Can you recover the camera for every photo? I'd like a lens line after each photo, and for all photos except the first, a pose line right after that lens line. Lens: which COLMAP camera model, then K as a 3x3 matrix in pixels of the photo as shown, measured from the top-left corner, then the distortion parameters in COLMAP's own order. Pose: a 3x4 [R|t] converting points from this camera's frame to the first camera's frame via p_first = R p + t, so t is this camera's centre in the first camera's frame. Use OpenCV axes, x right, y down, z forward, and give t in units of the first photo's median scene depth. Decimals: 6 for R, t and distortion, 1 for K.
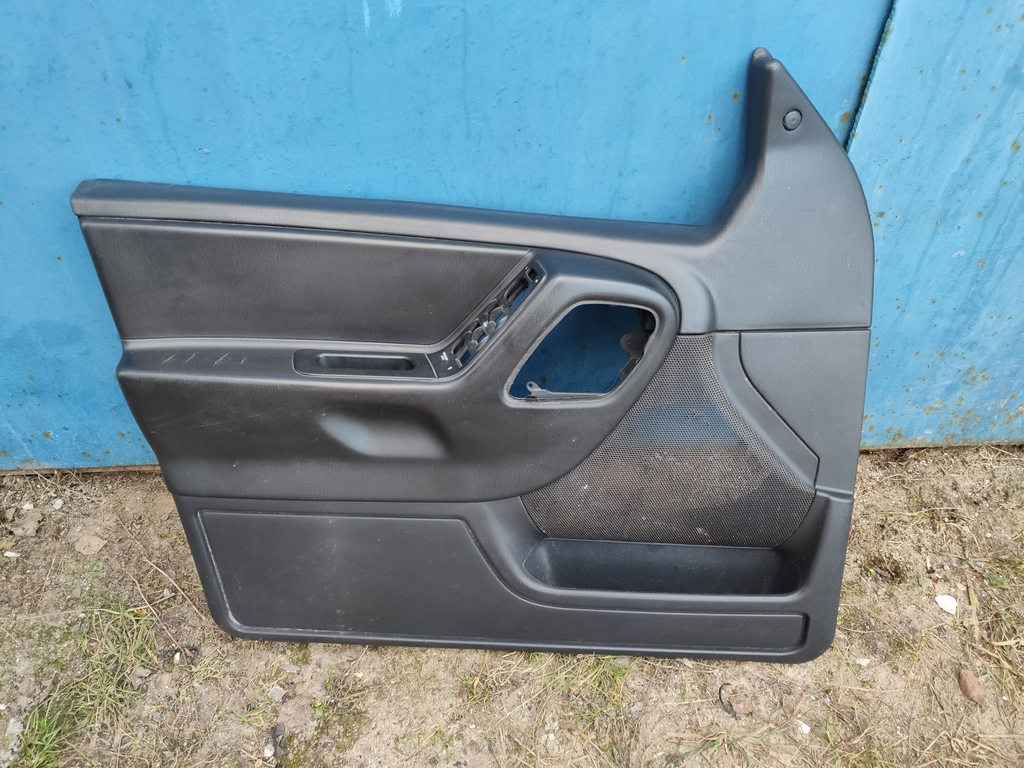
lens RADIAL K [[788.8, 0, 523.7], [0, 788.8, 386.7], [0, 0, 1]] dist [0.000007, 0.002040]
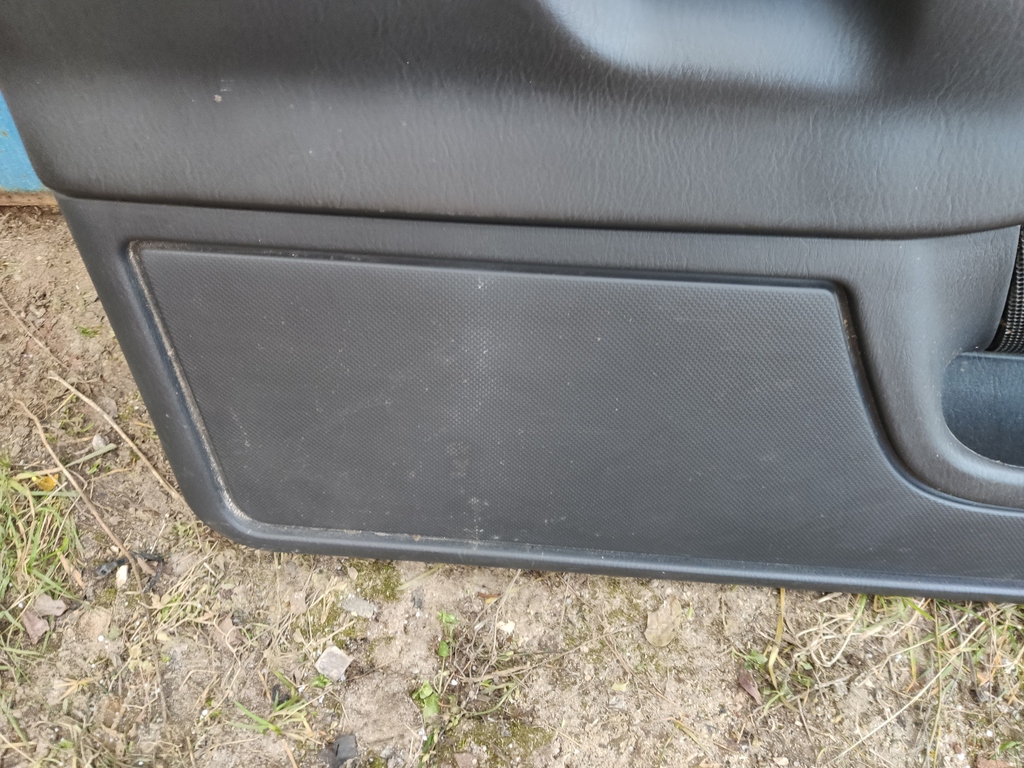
lens RADIAL K [[786.6, 0, 521.4], [0, 786.6, 382.0], [0, 0, 1]] dist [-0.007848, -0.004906]
pose [[0.999561, 0.028928, 0.006392, -0.212624], [-0.029617, 0.980893, 0.192278, 0.134634], [-0.000708, -0.192383, 0.981320, 0.583456]]
